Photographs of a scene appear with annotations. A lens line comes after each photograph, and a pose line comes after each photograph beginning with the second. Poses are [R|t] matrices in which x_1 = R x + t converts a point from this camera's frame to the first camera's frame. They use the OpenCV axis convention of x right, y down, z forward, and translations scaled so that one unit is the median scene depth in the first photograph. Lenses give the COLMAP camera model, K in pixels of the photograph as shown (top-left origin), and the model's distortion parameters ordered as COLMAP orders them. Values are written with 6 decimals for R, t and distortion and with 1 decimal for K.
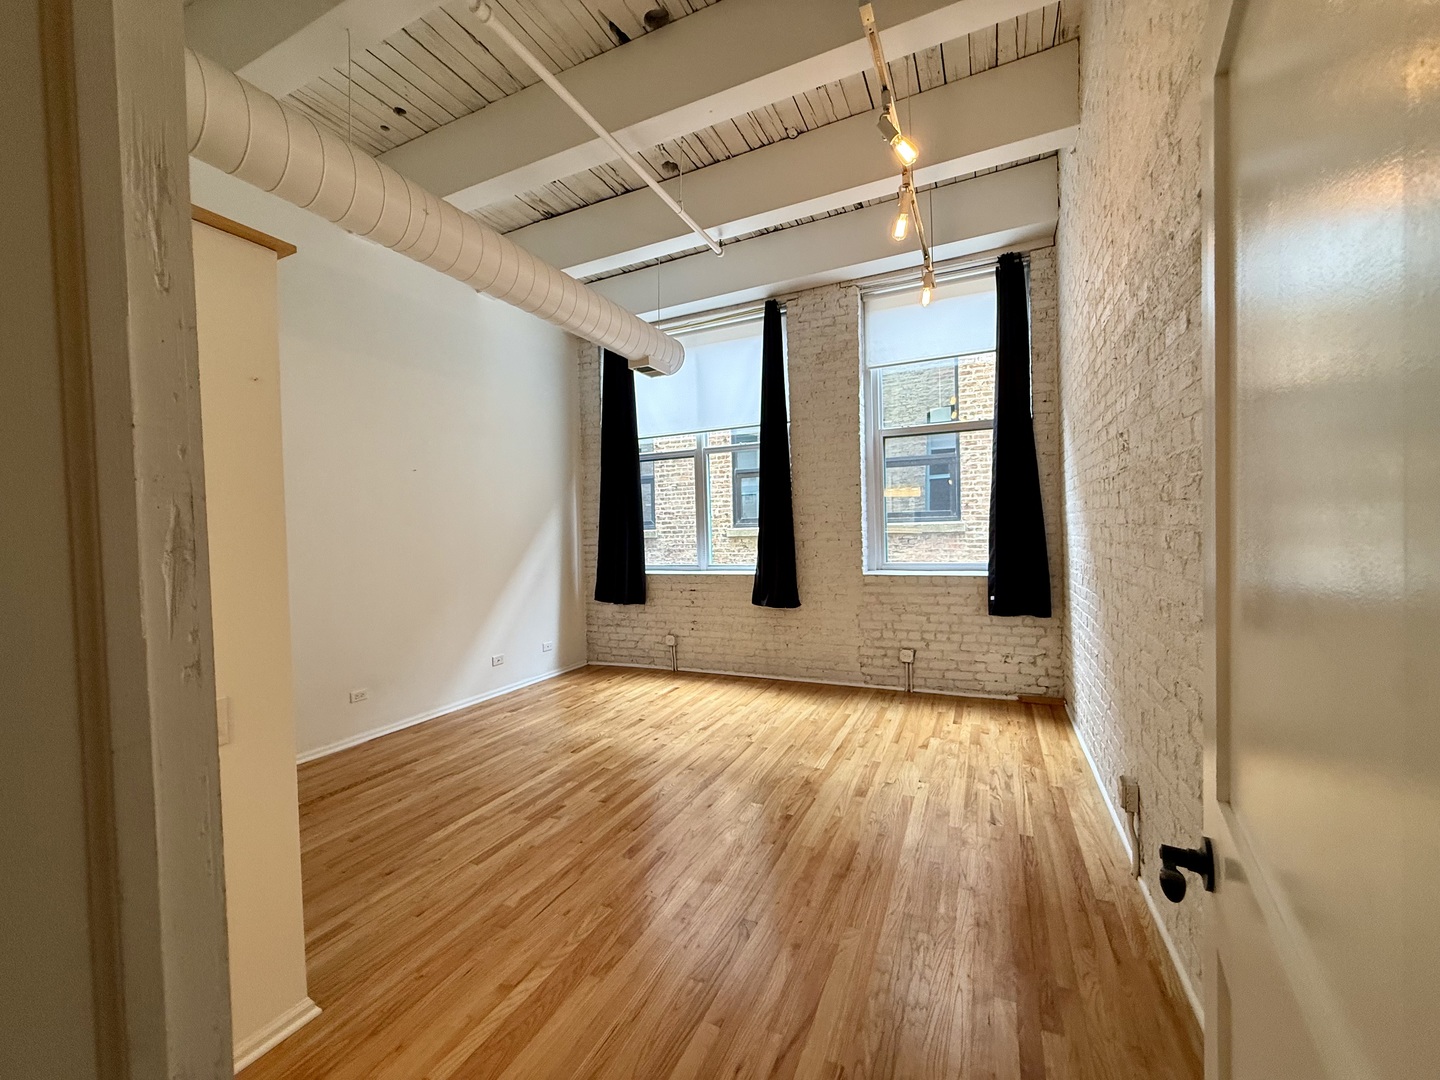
lens RADIAL K [[568.6, 0, 719.7], [0, 568.6, 542.1], [0, 0, 1]] dist [0.000511, 0.000108]
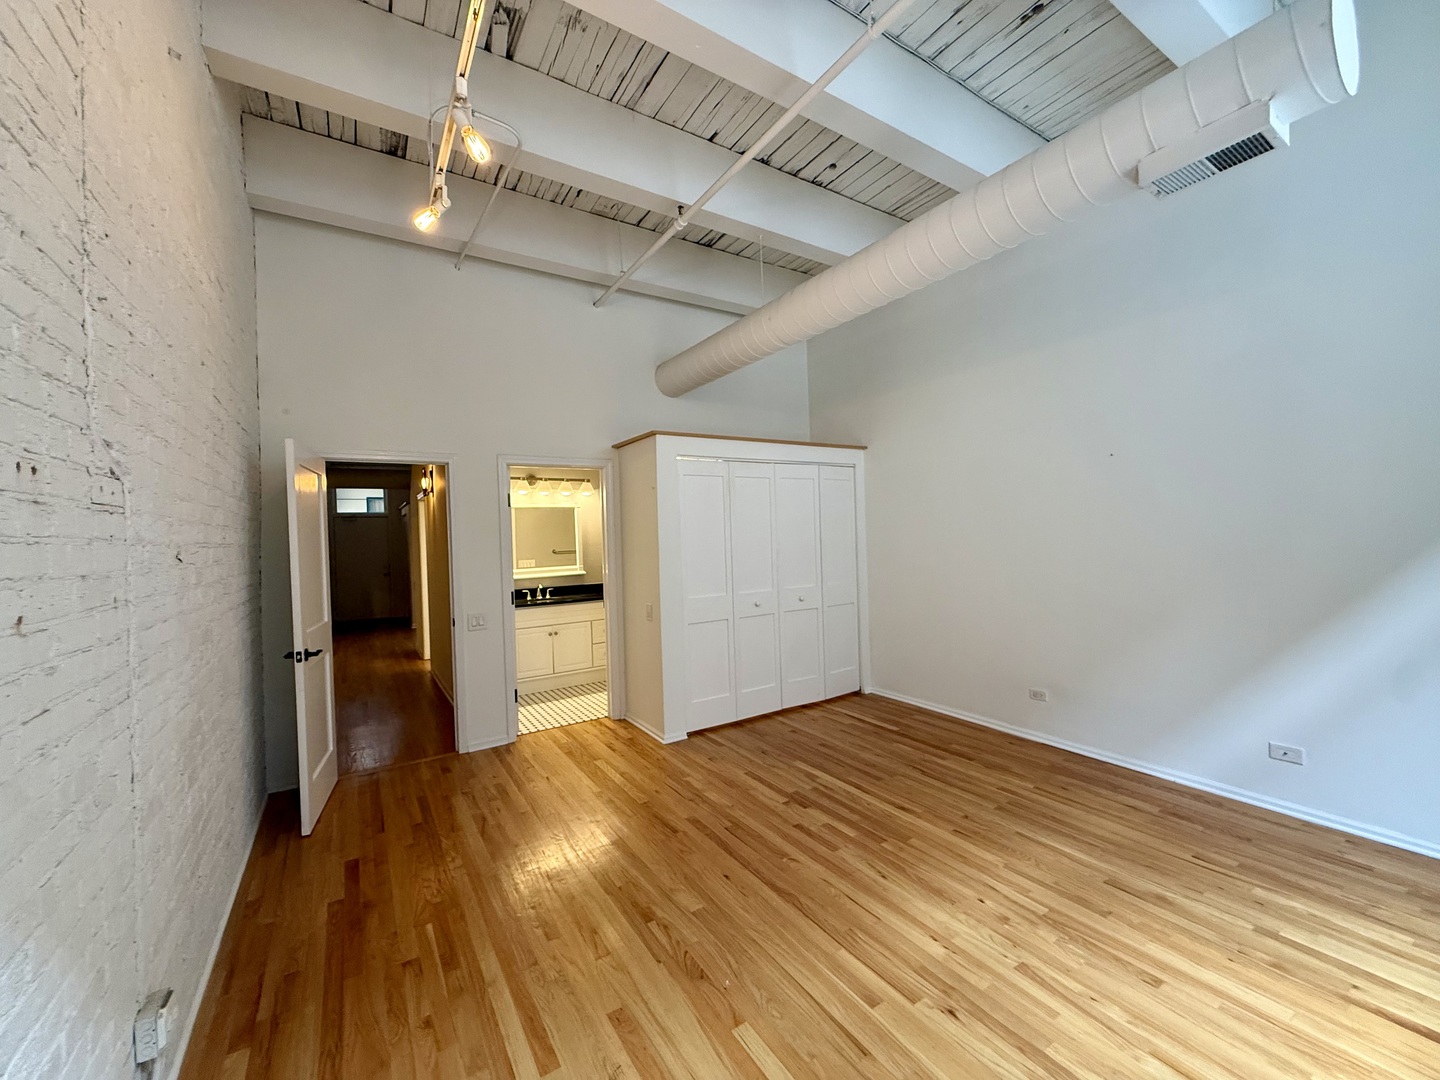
lens RADIAL K [[568.6, 0, 718.2], [0, 568.6, 537.0], [0, 0, 1]] dist [0.000511, 0.000108]
pose [[-0.524214, 0.045497, -0.850370, 0.595369], [0.022840, 0.998964, 0.039367, -0.072726], [0.851280, 0.001214, -0.524710, 1.227057]]
